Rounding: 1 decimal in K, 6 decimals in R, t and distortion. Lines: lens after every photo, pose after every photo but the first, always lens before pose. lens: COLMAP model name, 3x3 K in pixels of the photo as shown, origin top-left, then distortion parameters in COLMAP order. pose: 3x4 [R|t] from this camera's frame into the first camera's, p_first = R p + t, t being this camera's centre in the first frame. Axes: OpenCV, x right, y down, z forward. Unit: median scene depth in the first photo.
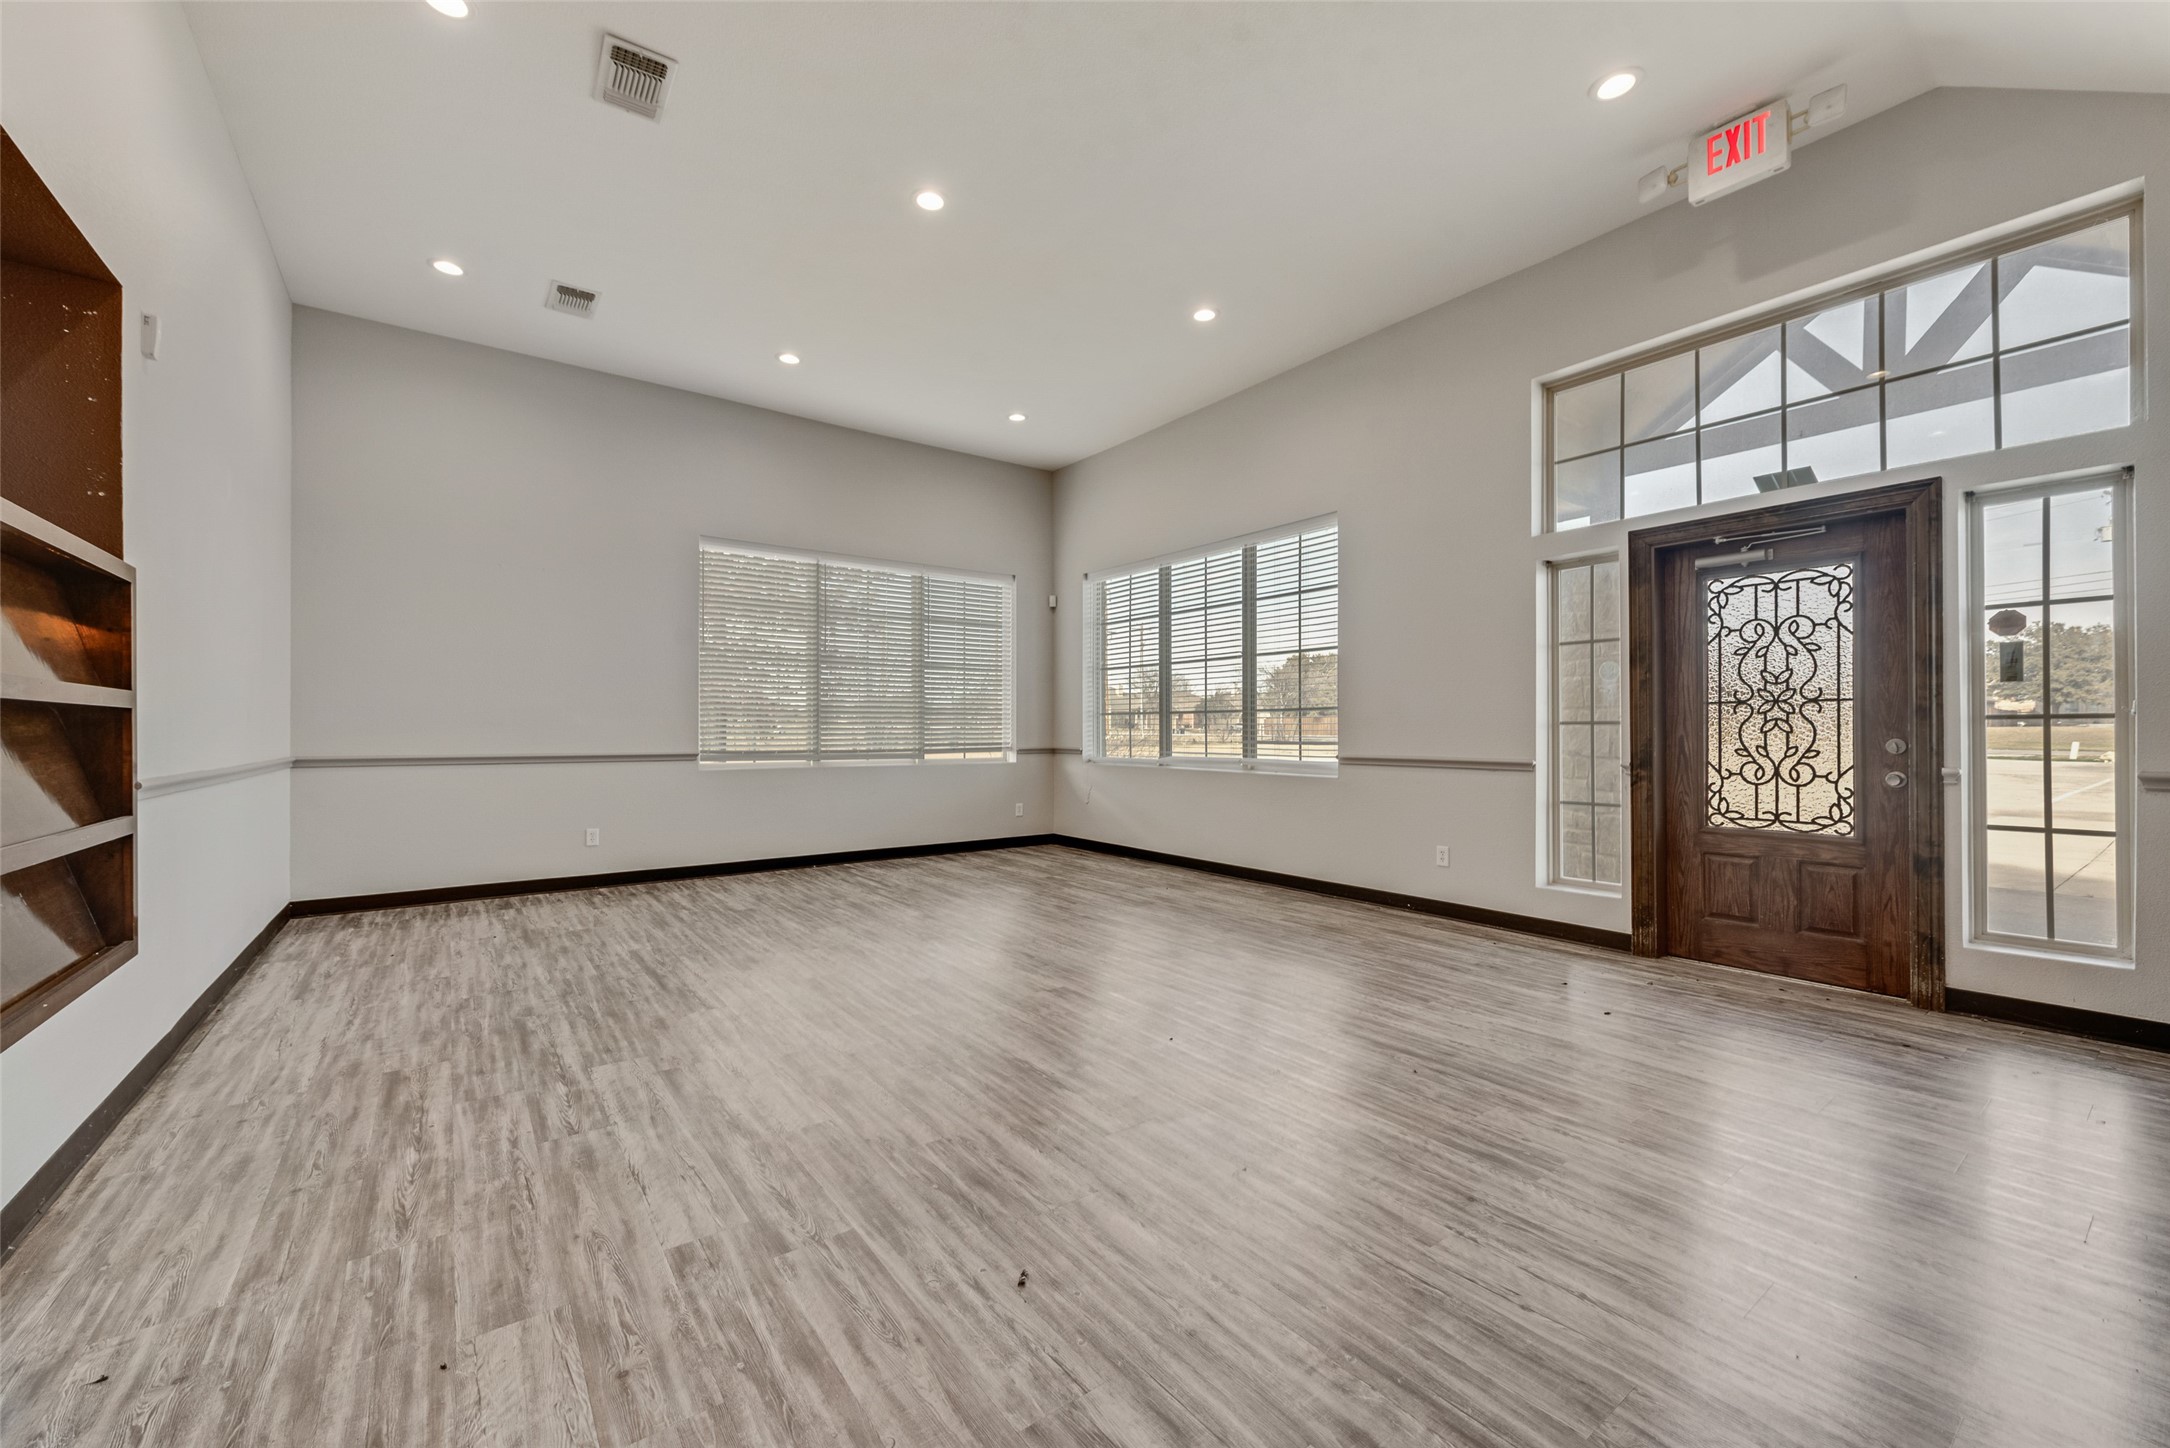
lens RADIAL K [[846.3, 0, 1072.9], [0, 846.3, 725.8], [0, 0, 1]] dist [0.010546, -0.002844]
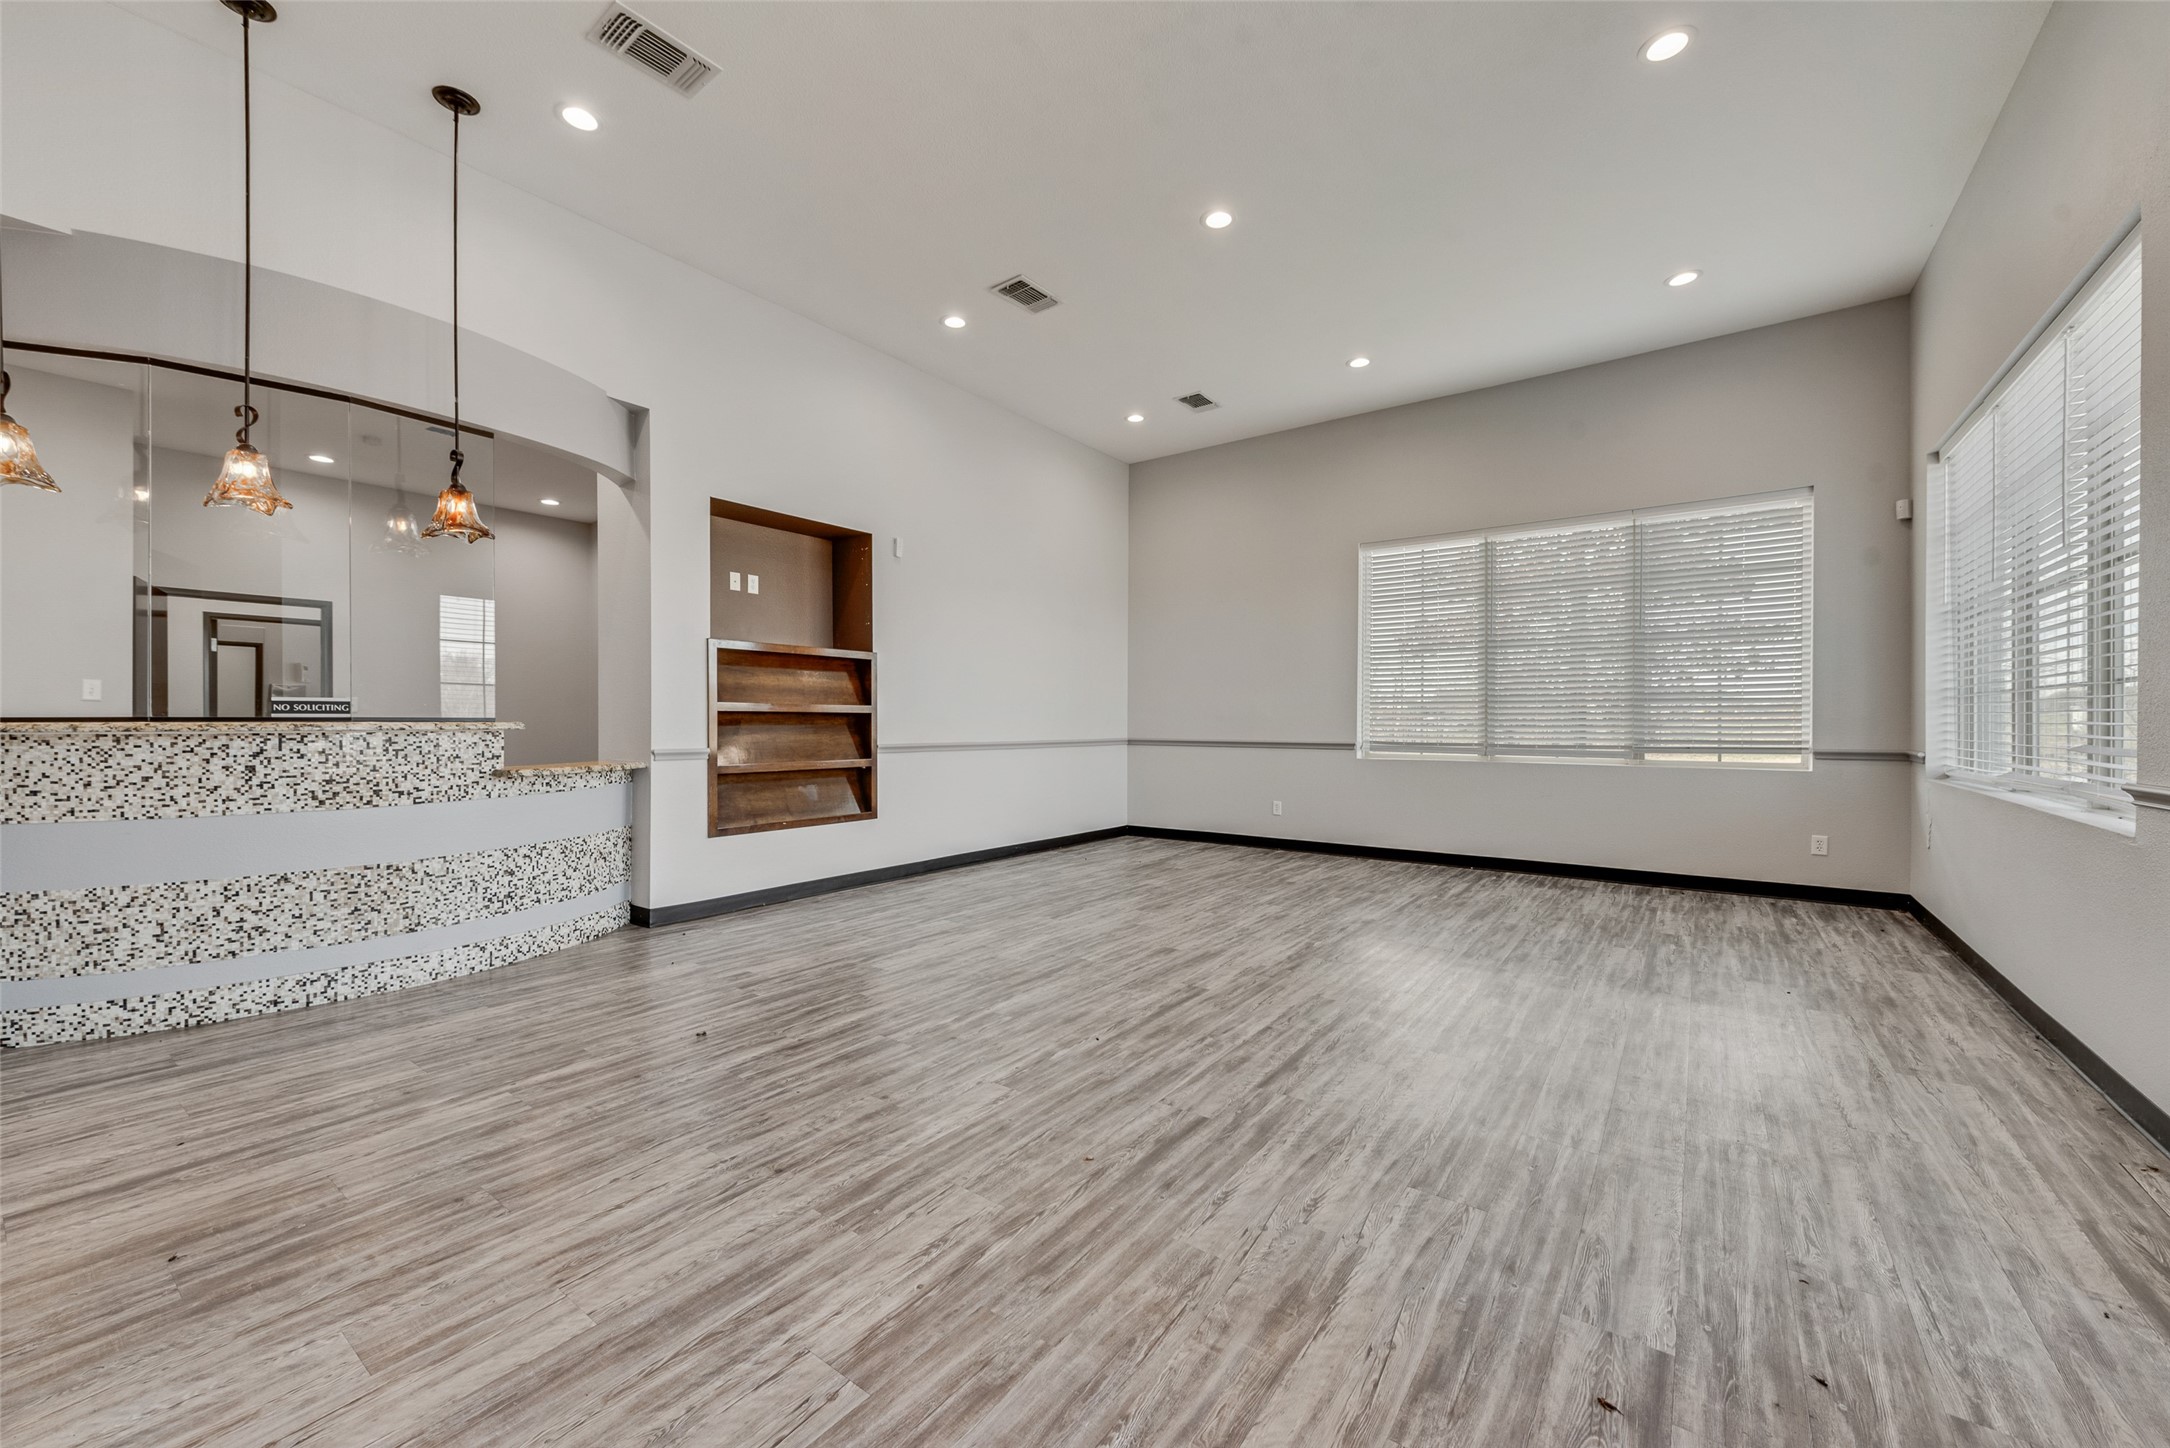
lens RADIAL K [[846.3, 0, 1072.9], [0, 846.3, 725.8], [0, 0, 1]] dist [0.010546, -0.002844]
pose [[0.292614, 0.006068, -0.956211, 1.083147], [0.004638, 0.999959, 0.007765, -0.000558], [0.956220, -0.006707, 0.292574, 0.717215]]
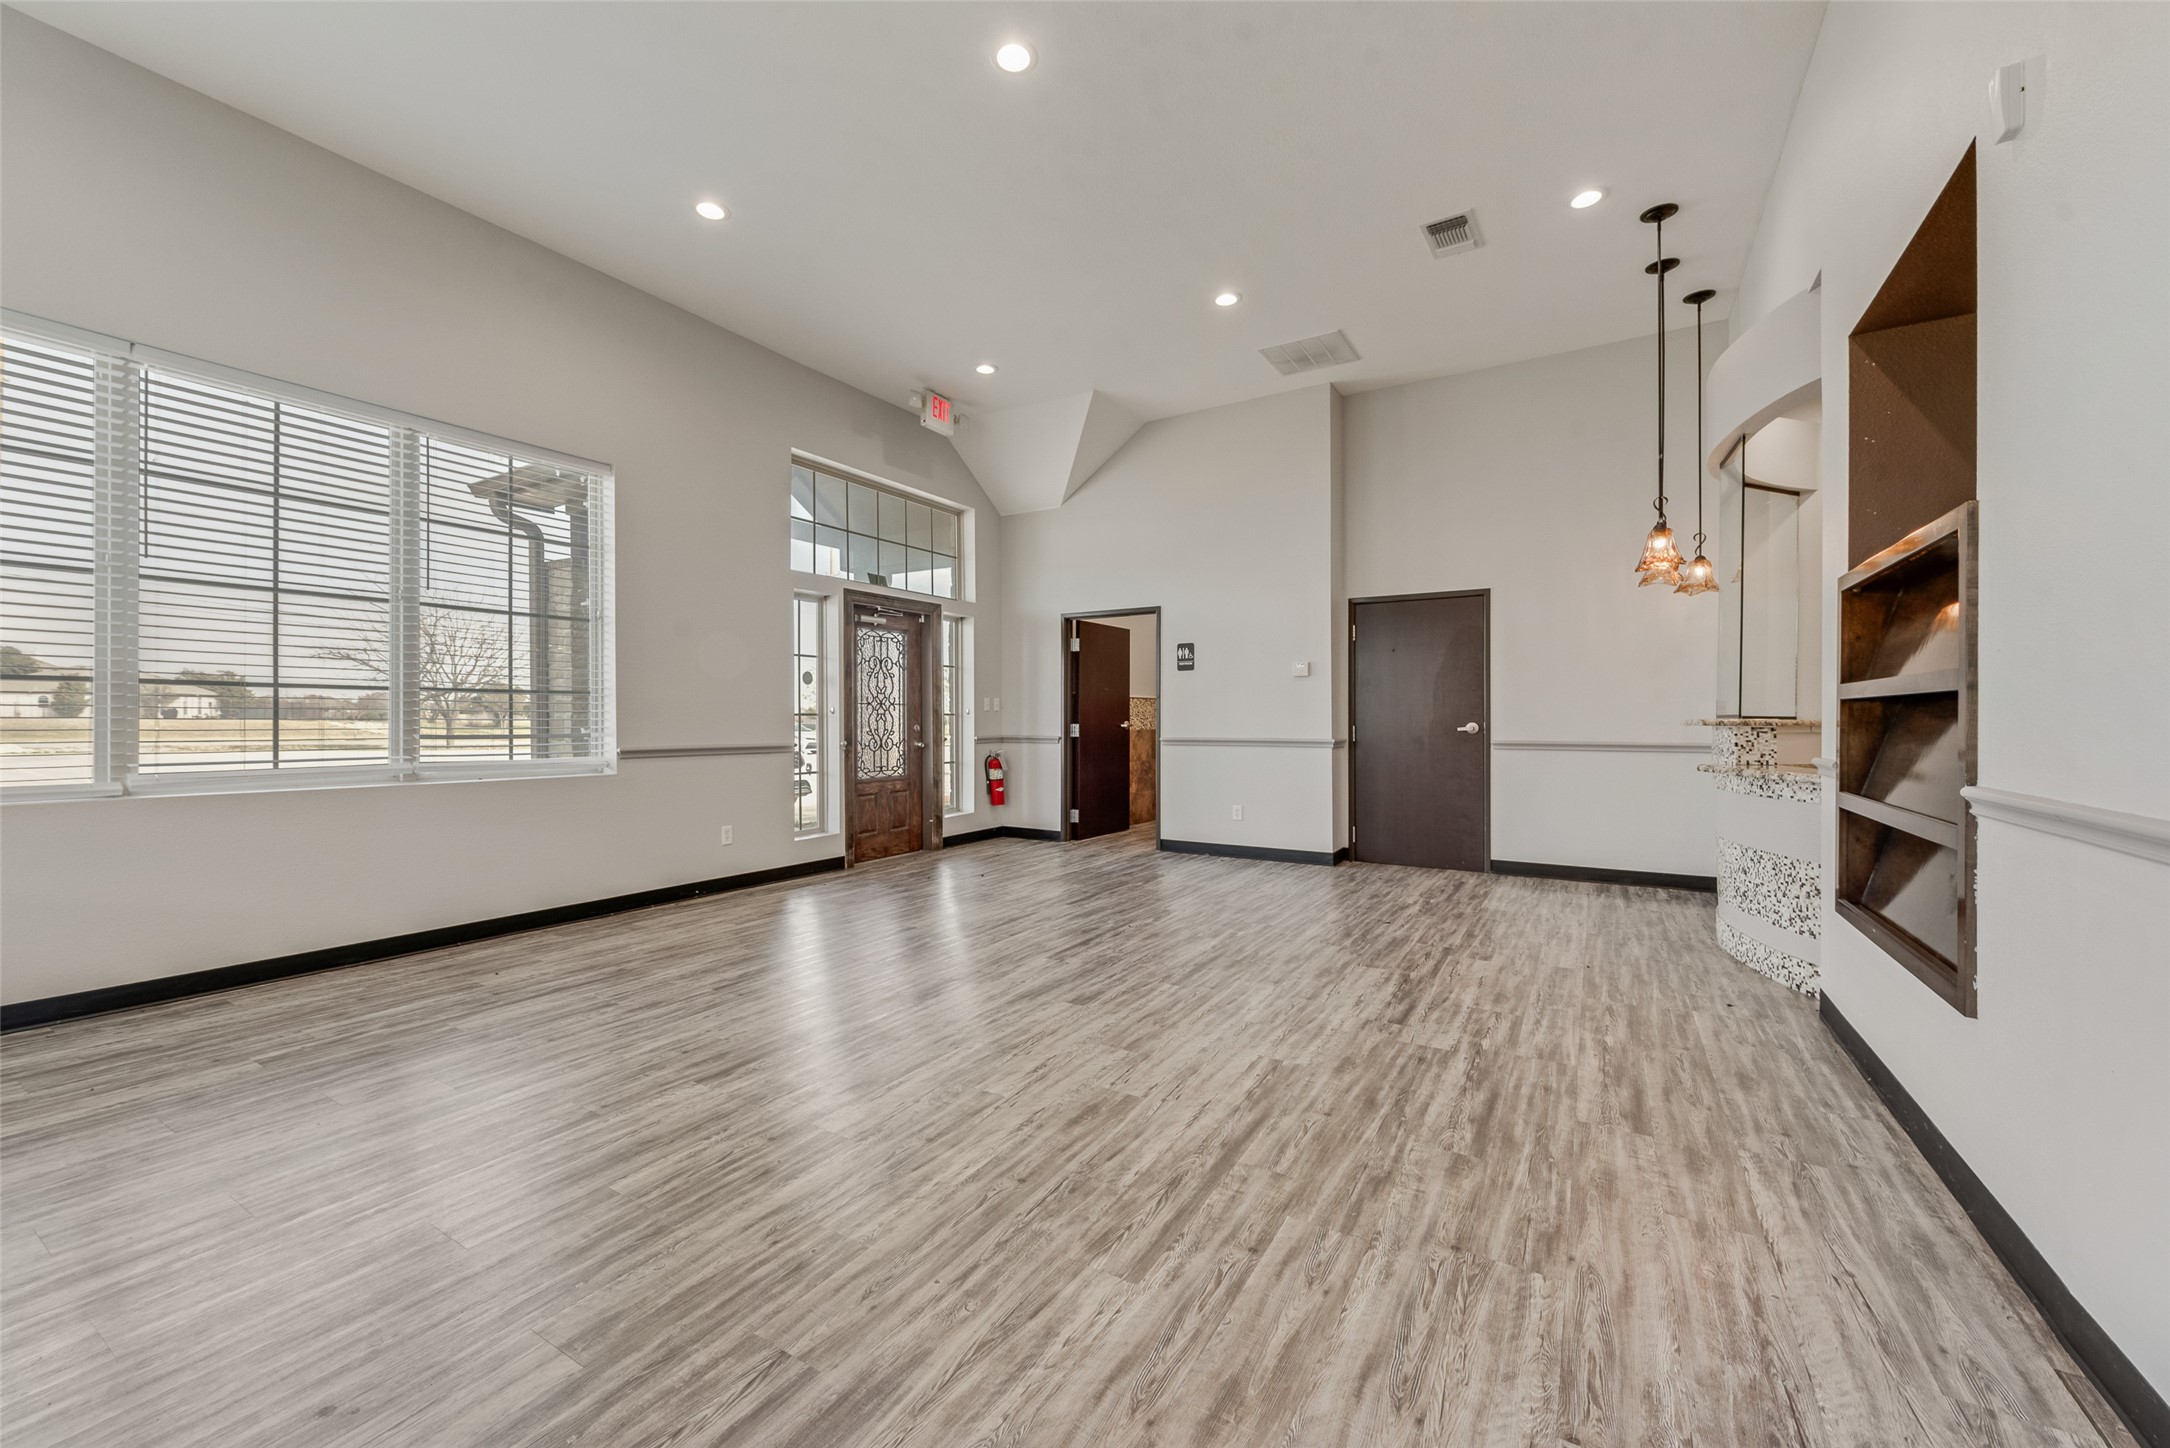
lens RADIAL K [[846.3, 0, 1072.9], [0, 846.3, 725.8], [0, 0, 1]] dist [0.010546, -0.002844]
pose [[-0.372667, -0.005682, 0.927948, -1.279530], [-0.004789, 0.999980, 0.004200, 0.010543], [-0.927953, -0.002879, -0.372687, 1.717338]]
